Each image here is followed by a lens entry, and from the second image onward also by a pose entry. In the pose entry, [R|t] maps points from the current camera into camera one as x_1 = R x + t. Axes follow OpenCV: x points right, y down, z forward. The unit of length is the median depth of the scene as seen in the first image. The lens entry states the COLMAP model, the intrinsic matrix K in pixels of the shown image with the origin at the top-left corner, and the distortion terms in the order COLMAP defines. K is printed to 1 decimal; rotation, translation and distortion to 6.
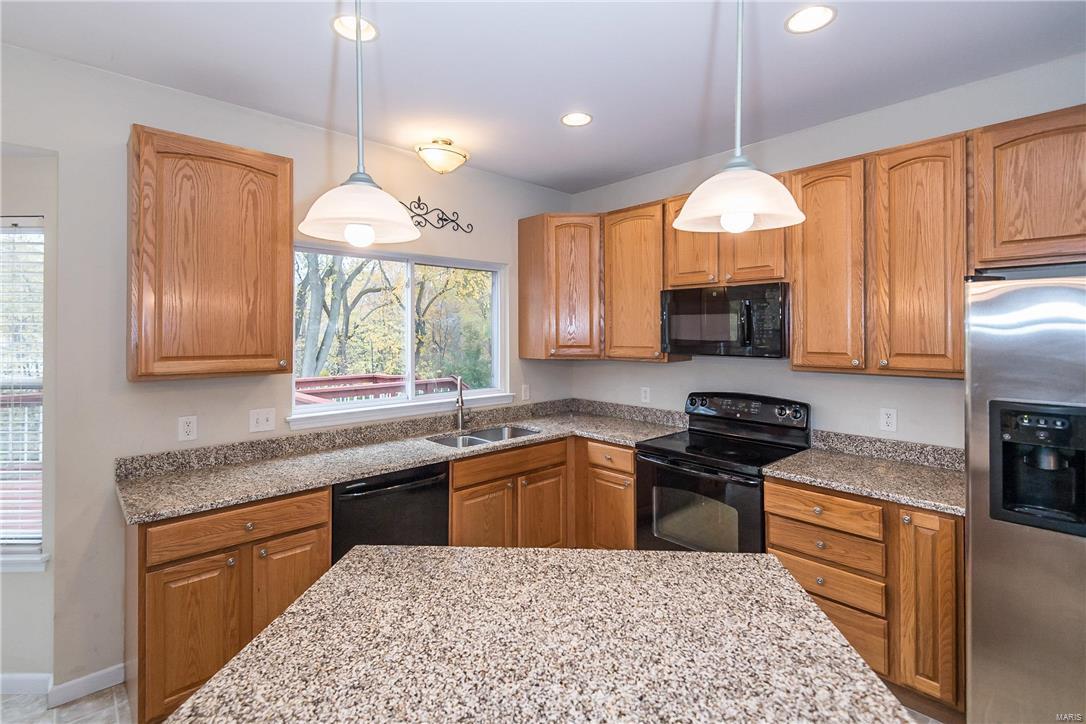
lens RADIAL K [[492.6, 0, 562.5], [0, 492.6, 328.4], [0, 0, 1]] dist [0.022641, -0.012874]
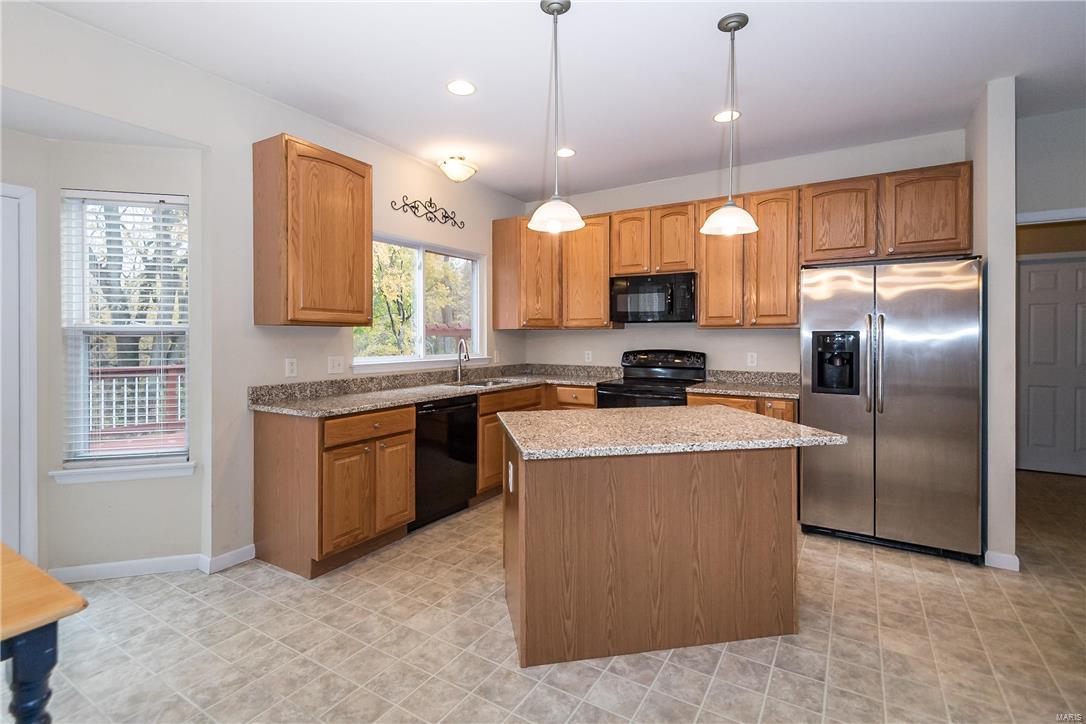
lens RADIAL K [[484.3, 0, 543.6], [0, 484.3, 346.0], [0, 0, 1]] dist [0.000498, -0.000063]
pose [[0.968124, -0.004017, 0.250438, -0.371105], [-0.002329, 0.999684, 0.025038, 0.095665], [-0.250460, -0.024823, 0.967809, -0.333177]]
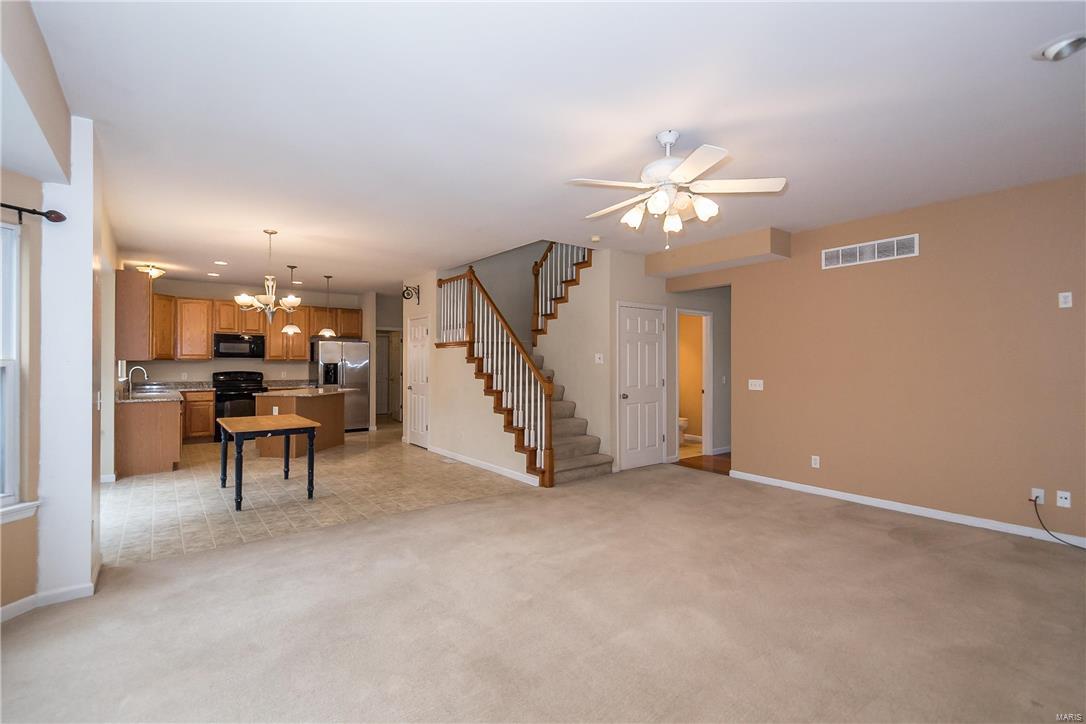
lens RADIAL K [[496.1, 0, 539.9], [0, 496.1, 347.3], [0, 0, 1]] dist [0.024001, -0.012766]
pose [[0.103401, 0.033839, 0.994064, -2.612368], [-0.010746, 0.999401, -0.032903, 0.075903], [-0.994582, -0.007280, 0.103703, -1.164164]]
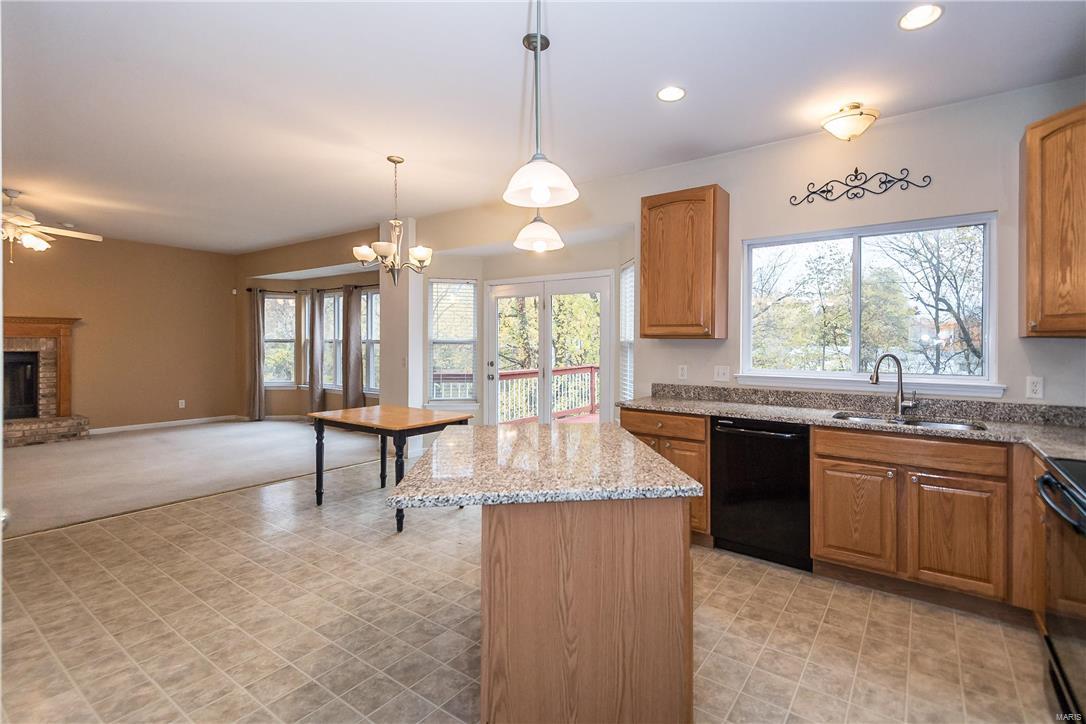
lens RADIAL K [[533.3, 0, 583.3], [0, 533.3, 350.2], [0, 0, 1]] dist [0.022248, -0.010025]
pose [[0.176312, 0.014228, -0.984232, 0.766768], [0.001311, 0.999891, 0.014690, 0.089415], [0.984333, -0.003880, 0.176274, 0.322139]]
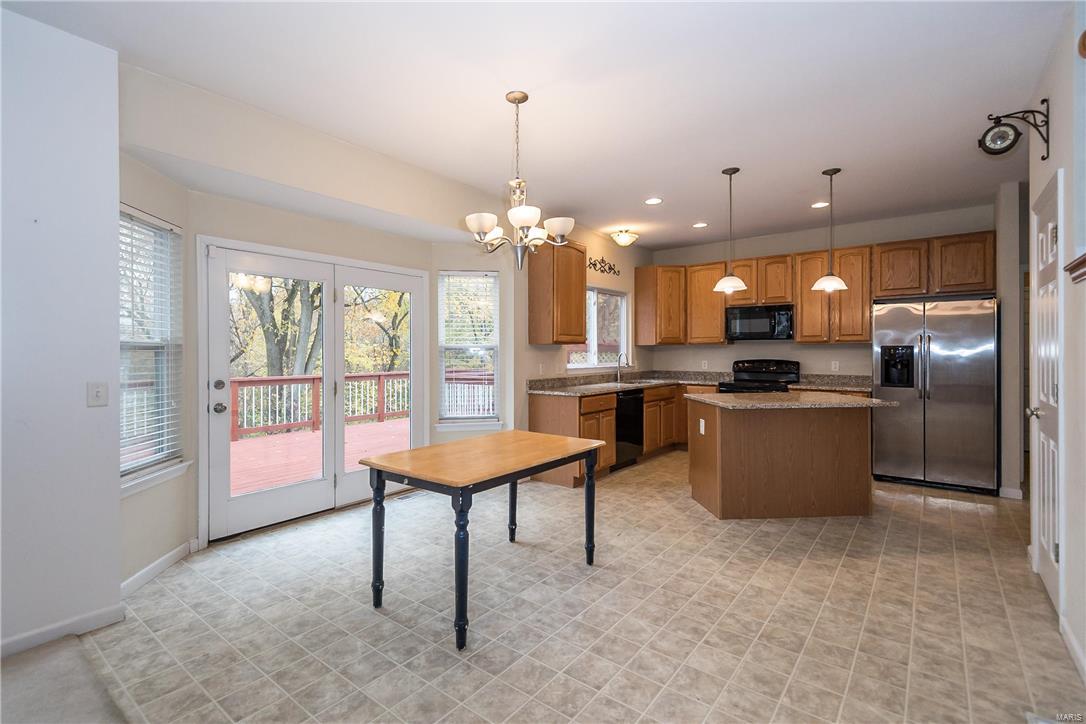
lens RADIAL K [[496.1, 0, 539.9], [0, 496.1, 347.3], [0, 0, 1]] dist [0.024001, -0.012766]
pose [[0.990445, -0.001734, 0.137898, -0.909531], [0.001690, 0.999998, 0.000433, 0.089601], [-0.137899, -0.000195, 0.990446, -0.972798]]
